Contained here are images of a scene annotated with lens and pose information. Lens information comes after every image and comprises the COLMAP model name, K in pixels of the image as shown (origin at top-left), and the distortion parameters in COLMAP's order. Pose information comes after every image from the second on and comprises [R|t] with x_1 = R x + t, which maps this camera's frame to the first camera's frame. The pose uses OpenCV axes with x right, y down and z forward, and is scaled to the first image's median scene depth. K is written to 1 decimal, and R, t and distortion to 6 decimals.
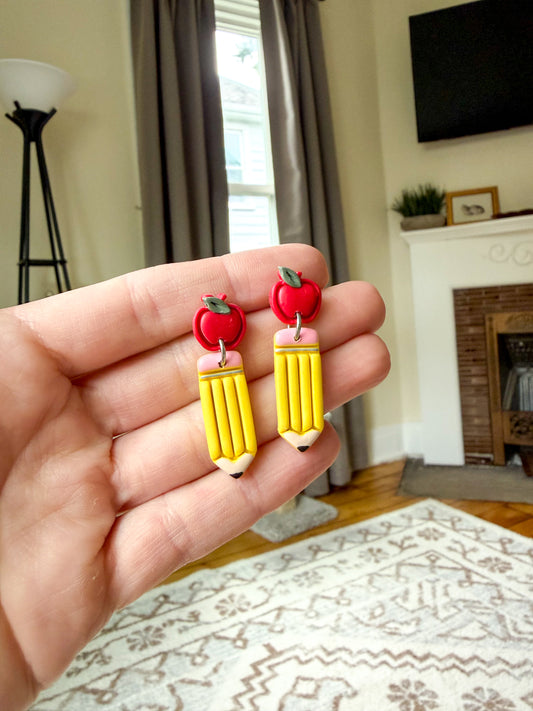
lens RADIAL K [[517.3, 0, 261.7], [0, 517.3, 317.4], [0, 0, 1]] dist [0.019345, -0.007204]
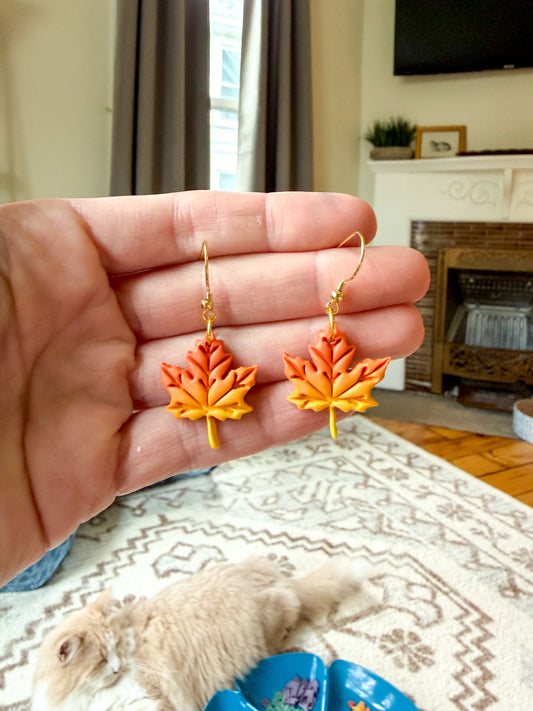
lens RADIAL K [[517.3, 0, 259.6], [0, 517.3, 254.8], [0, 0, 1]] dist [0.019345, -0.007204]
pose [[0.994362, 0.104787, -0.016225, 0.148450], [-0.104415, 0.994284, 0.022301, 0.034530], [0.018469, -0.020481, 0.999620, -0.061482]]
